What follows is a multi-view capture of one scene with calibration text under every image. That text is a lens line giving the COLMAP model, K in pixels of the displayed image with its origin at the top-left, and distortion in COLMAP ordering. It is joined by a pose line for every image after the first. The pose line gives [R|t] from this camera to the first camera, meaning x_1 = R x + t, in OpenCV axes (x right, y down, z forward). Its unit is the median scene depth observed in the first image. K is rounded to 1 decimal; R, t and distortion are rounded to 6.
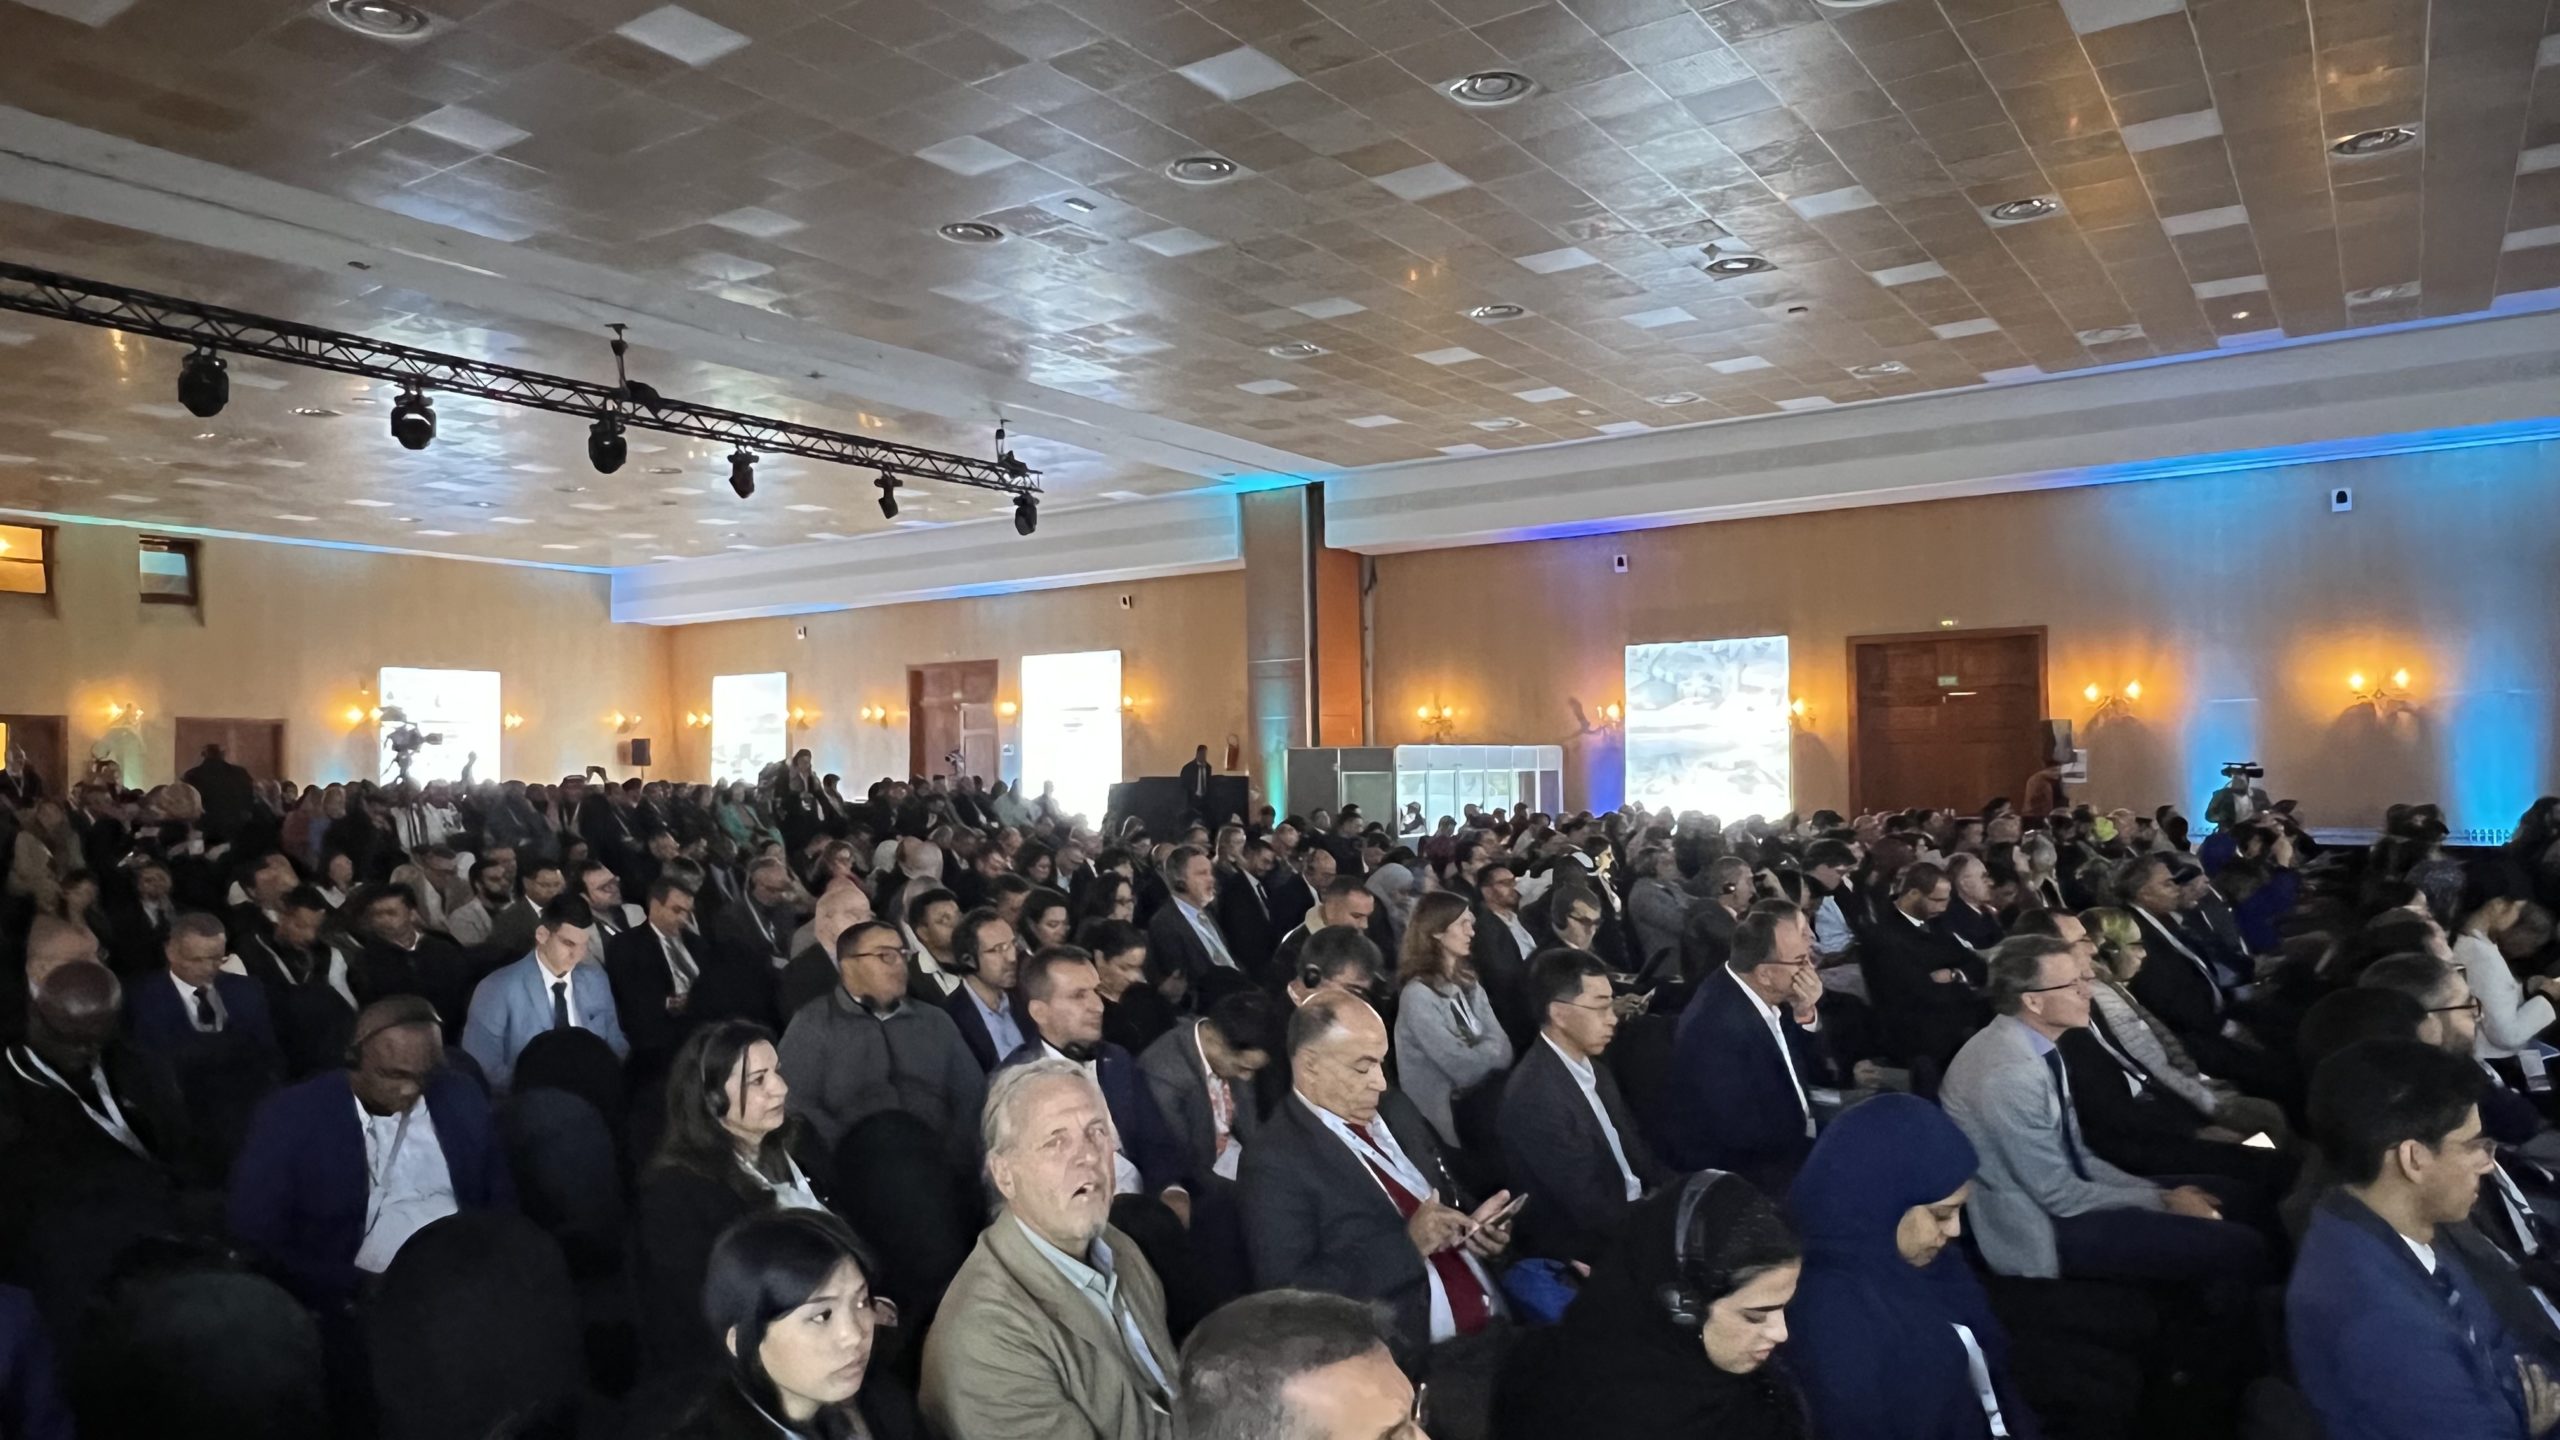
lens RADIAL K [[1653.4, 0, 1287.6], [0, 1653.4, 725.9], [0, 0, 1]] dist [-0.003054, 0.000846]
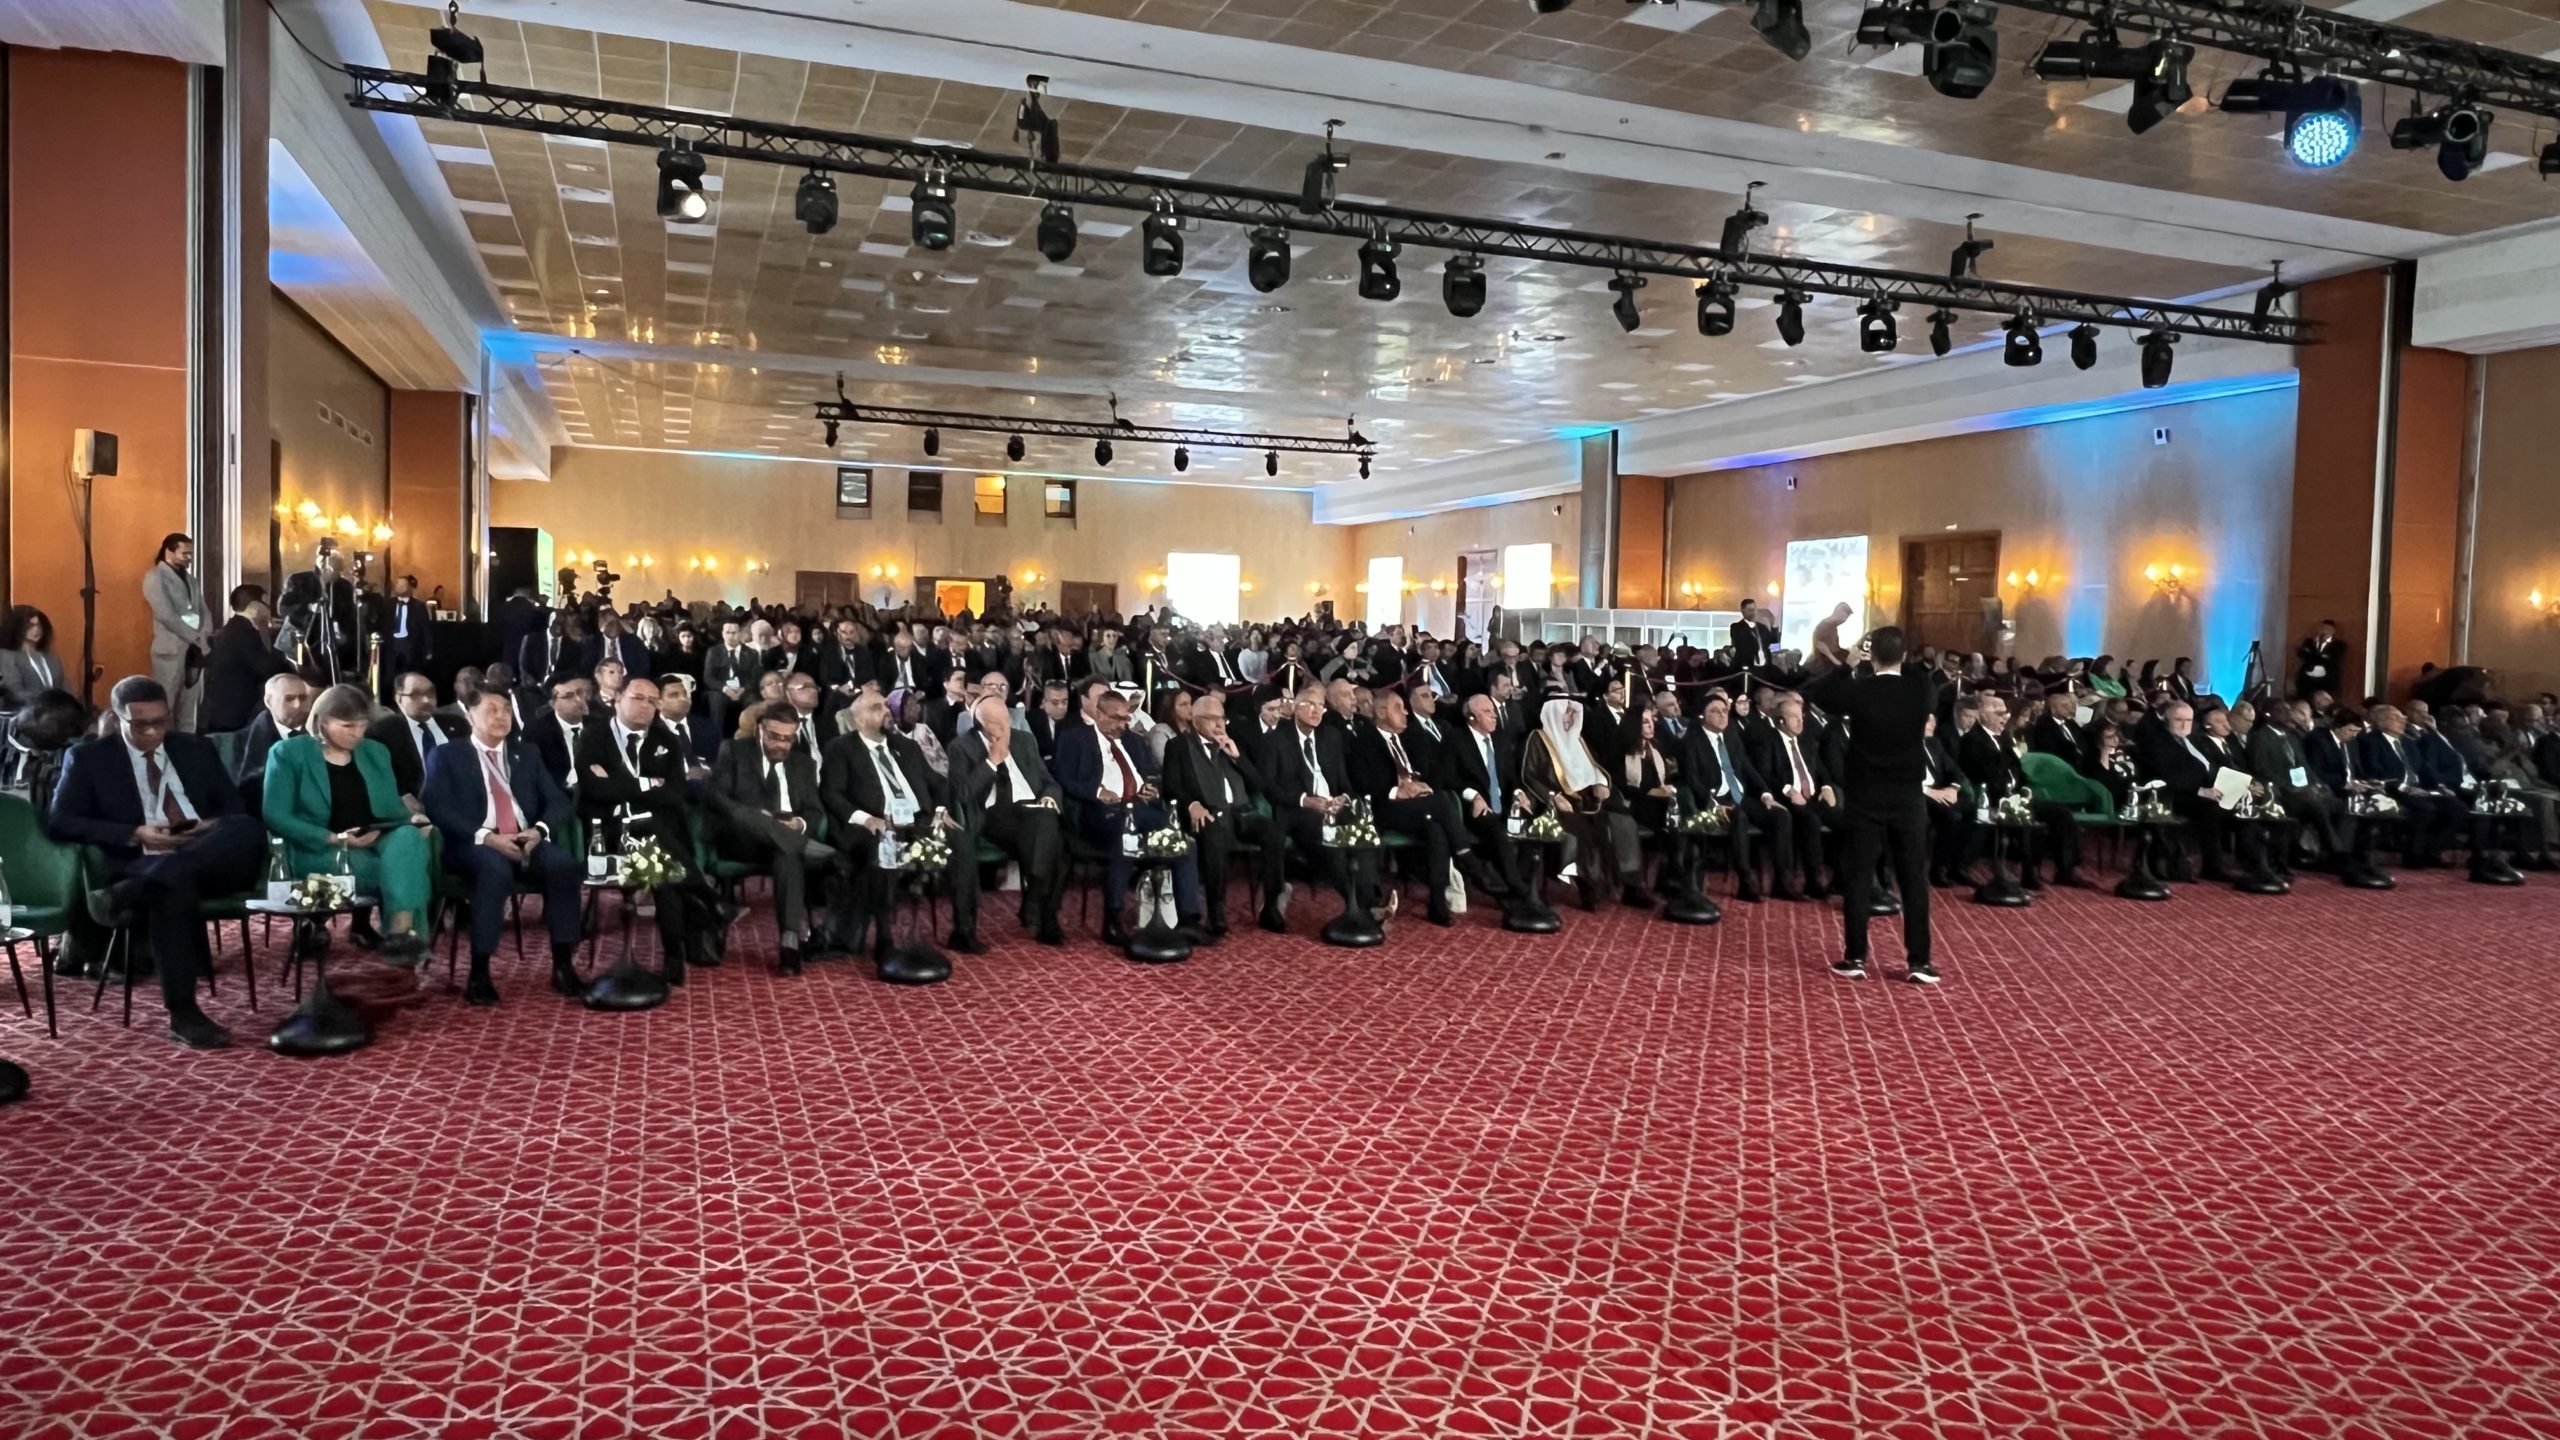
lens RADIAL K [[1653.4, 0, 1287.6], [0, 1653.4, 725.9], [0, 0, 1]] dist [-0.003054, 0.000846]
pose [[0.822741, 0.061664, -0.565062, 0.697785], [-0.019812, 0.996605, 0.079911, 0.003541], [0.568071, -0.054551, 0.821170, -0.431791]]
